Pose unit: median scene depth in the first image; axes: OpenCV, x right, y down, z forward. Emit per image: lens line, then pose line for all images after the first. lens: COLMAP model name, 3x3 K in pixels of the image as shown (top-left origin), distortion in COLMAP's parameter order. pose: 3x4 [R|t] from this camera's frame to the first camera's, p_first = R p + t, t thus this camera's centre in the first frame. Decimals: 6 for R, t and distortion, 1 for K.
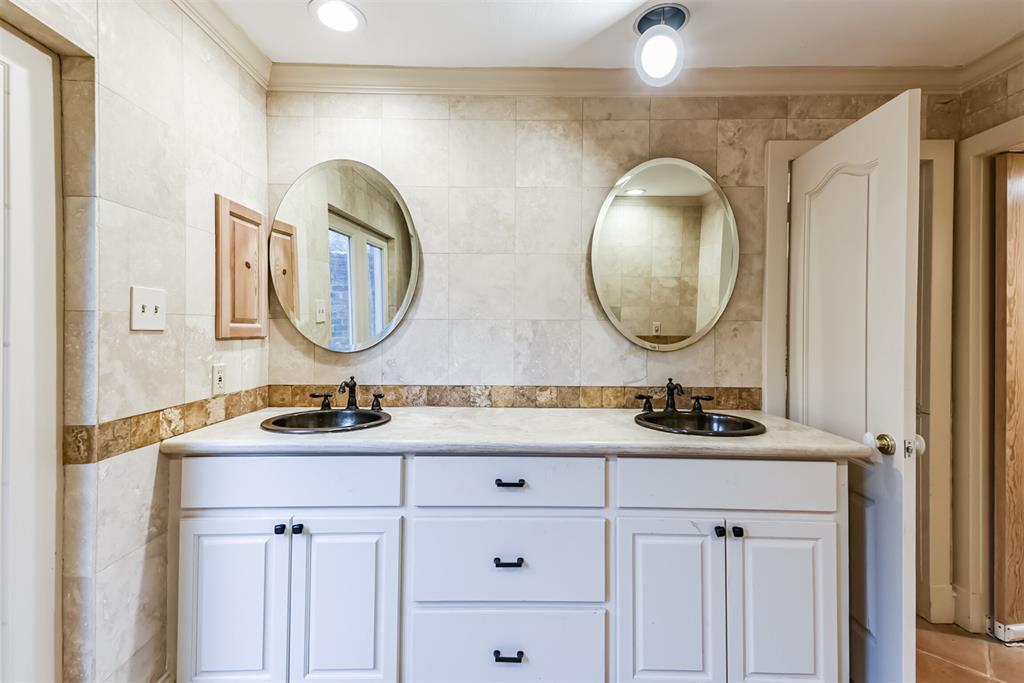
lens RADIAL K [[435.0, 0, 508.2], [0, 435.0, 335.0], [0, 0, 1]] dist [0.052028, -0.018839]
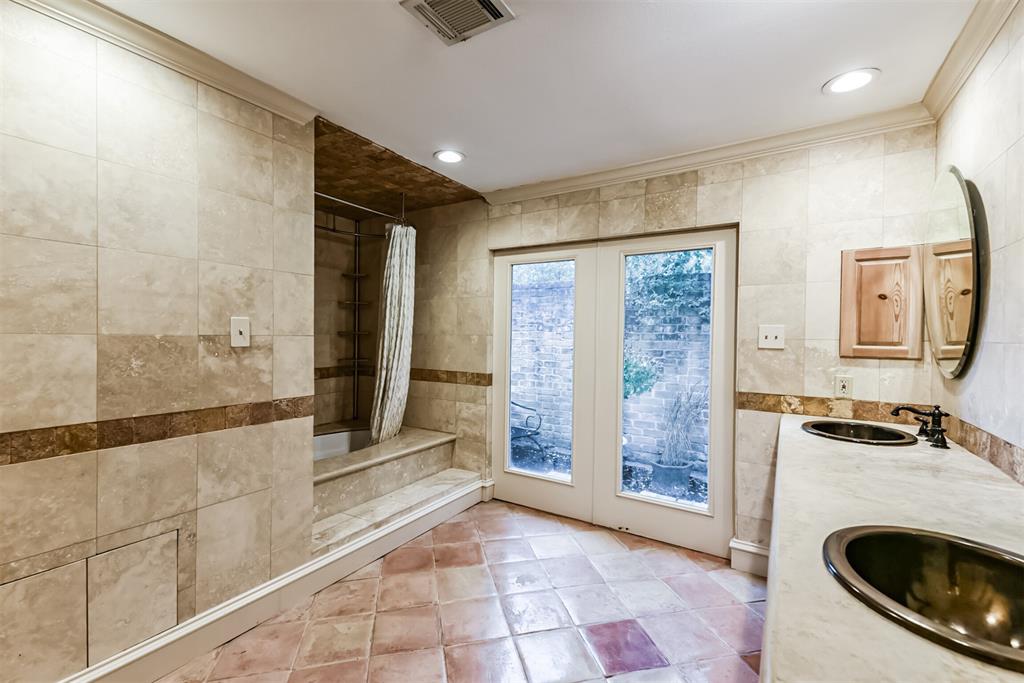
lens RADIAL K [[435.0, 0, 508.2], [0, 435.0, 335.0], [0, 0, 1]] dist [0.052028, -0.018839]
pose [[-0.531910, -0.007290, -0.846769, 1.123540], [-0.022952, 0.999720, 0.005811, -0.045258], [0.846490, 0.022526, -0.531929, 0.917971]]
